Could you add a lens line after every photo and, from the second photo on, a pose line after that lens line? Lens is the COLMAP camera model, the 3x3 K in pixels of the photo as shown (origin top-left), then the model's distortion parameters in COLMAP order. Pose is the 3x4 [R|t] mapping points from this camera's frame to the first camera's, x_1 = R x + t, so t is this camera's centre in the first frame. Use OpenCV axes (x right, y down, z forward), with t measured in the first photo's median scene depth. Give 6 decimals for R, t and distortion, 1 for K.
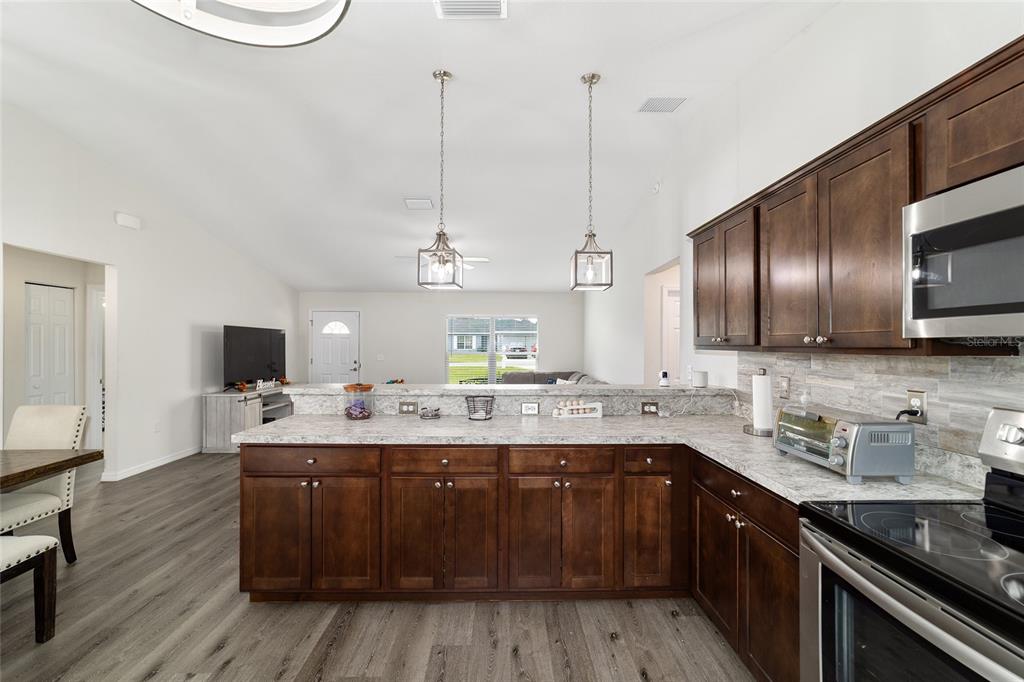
lens RADIAL K [[393.8, 0, 514.7], [0, 393.8, 340.1], [0, 0, 1]] dist [-0.010847, 0.003160]
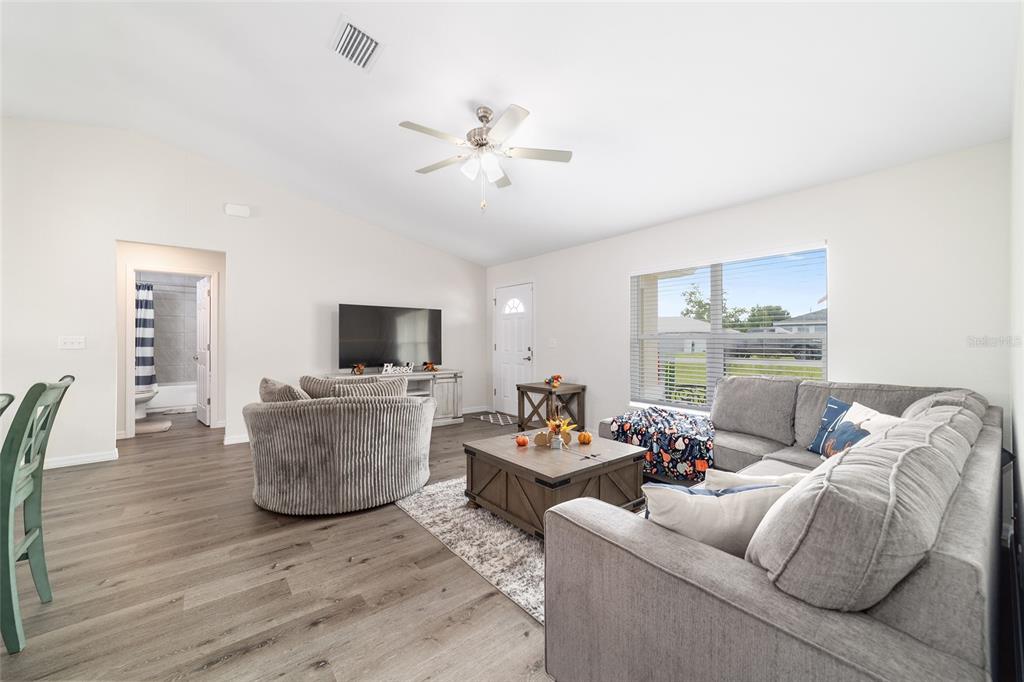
lens RADIAL K [[393.8, 0, 507.9], [0, 393.8, 336.1], [0, 0, 1]] dist [-0.010847, 0.003160]
pose [[0.593688, -0.013301, -0.804585, 0.354574], [0.012479, 0.999895, -0.007322, 0.068737], [0.804598, -0.005693, 0.593792, 0.982549]]
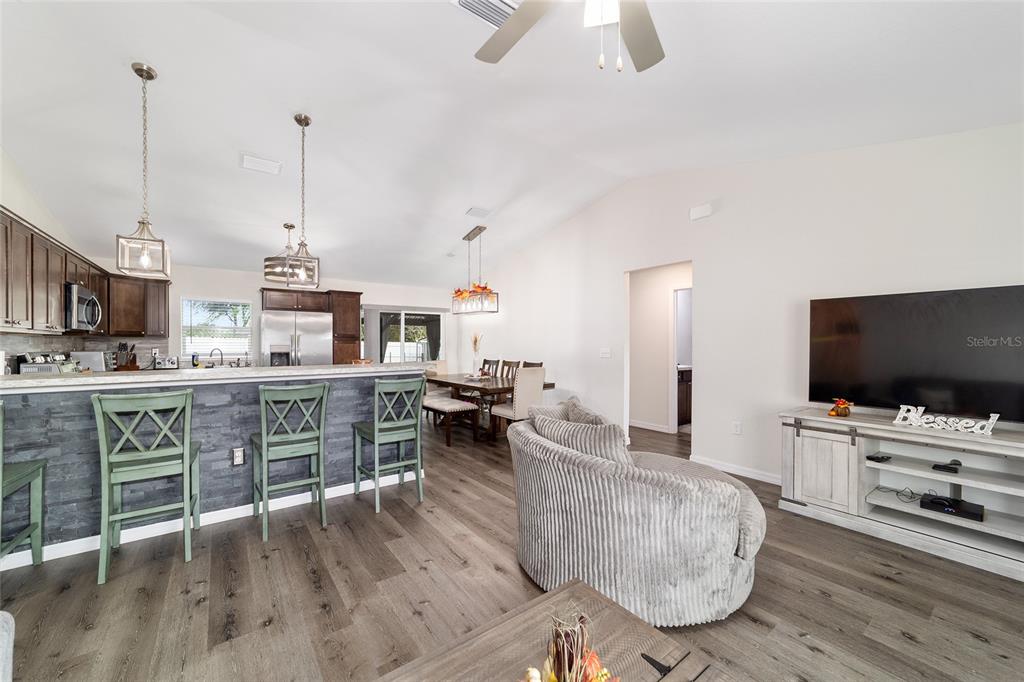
lens RADIAL K [[393.8, 0, 513.0], [0, 393.8, 345.2], [0, 0, 1]] dist [-0.010847, 0.003160]
pose [[-0.821155, 0.000183, -0.570705, -0.014871], [0.004232, 0.999974, -0.005770, 0.045317], [0.570689, -0.007153, -0.821135, 1.595525]]
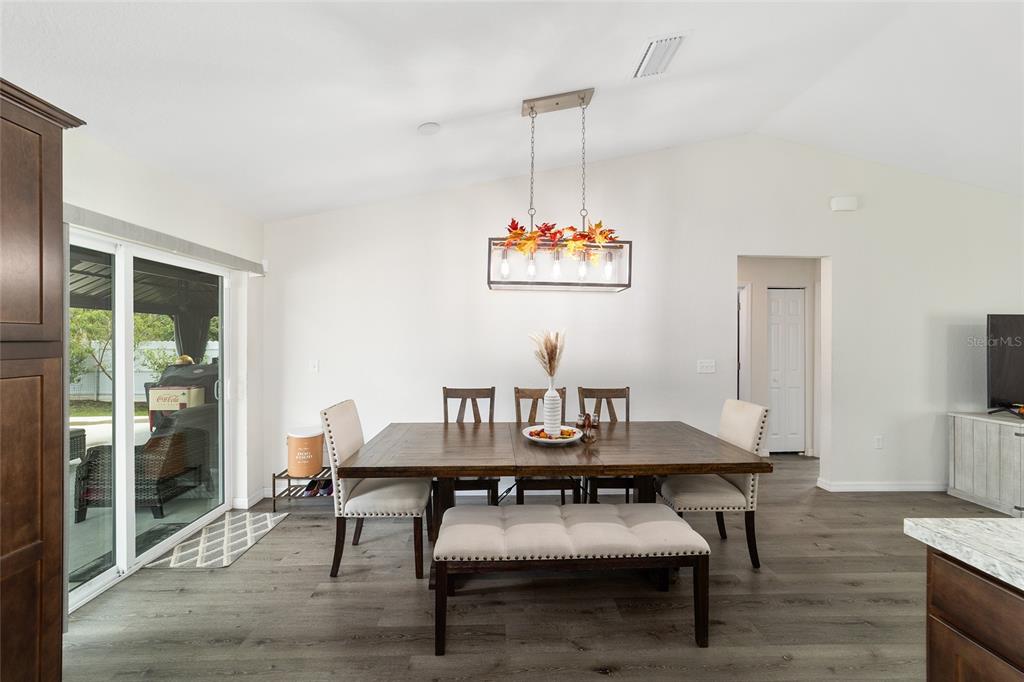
lens RADIAL K [[393.8, 0, 503.4], [0, 393.8, 341.3], [0, 0, 1]] dist [-0.010847, 0.003160]
pose [[-0.000838, 0.002800, -0.999996, -0.103053], [0.005717, 0.999980, 0.002795, 0.001072], [0.999983, -0.005715, -0.000854, 0.235401]]
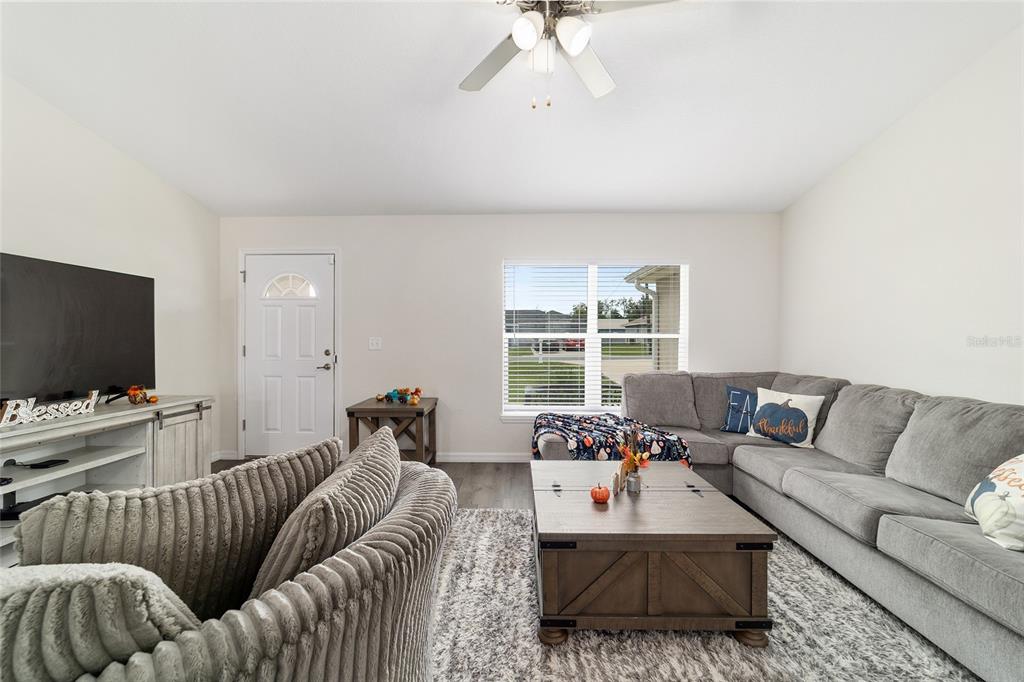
lens RADIAL K [[393.8, 0, 514.0], [0, 393.8, 340.6], [0, 0, 1]] dist [-0.010847, 0.003160]
pose [[0.998841, -0.002932, -0.048052, -0.265113], [0.003646, 0.999884, 0.014779, 0.064118], [0.048003, -0.014937, 0.998736, 0.960929]]
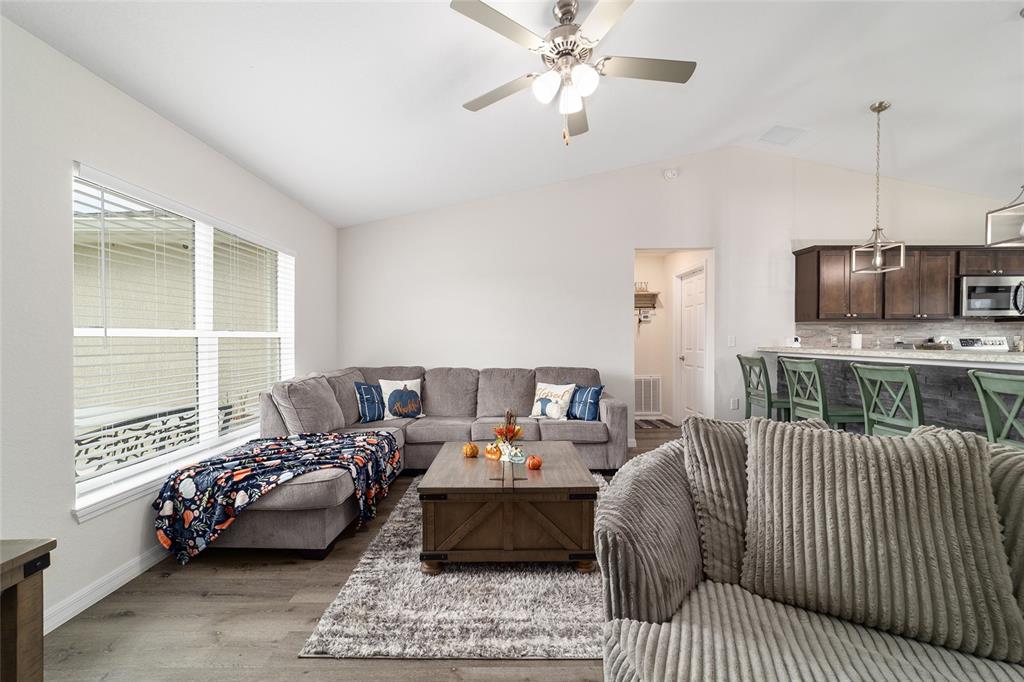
lens RADIAL K [[393.8, 0, 509.3], [0, 393.8, 344.8], [0, 0, 1]] dist [-0.010847, 0.003160]
pose [[0.039607, -0.019376, 0.999027, -0.756563], [-0.010973, 0.999743, 0.019825, 0.065899], [-0.999155, -0.011747, 0.039384, 1.432245]]
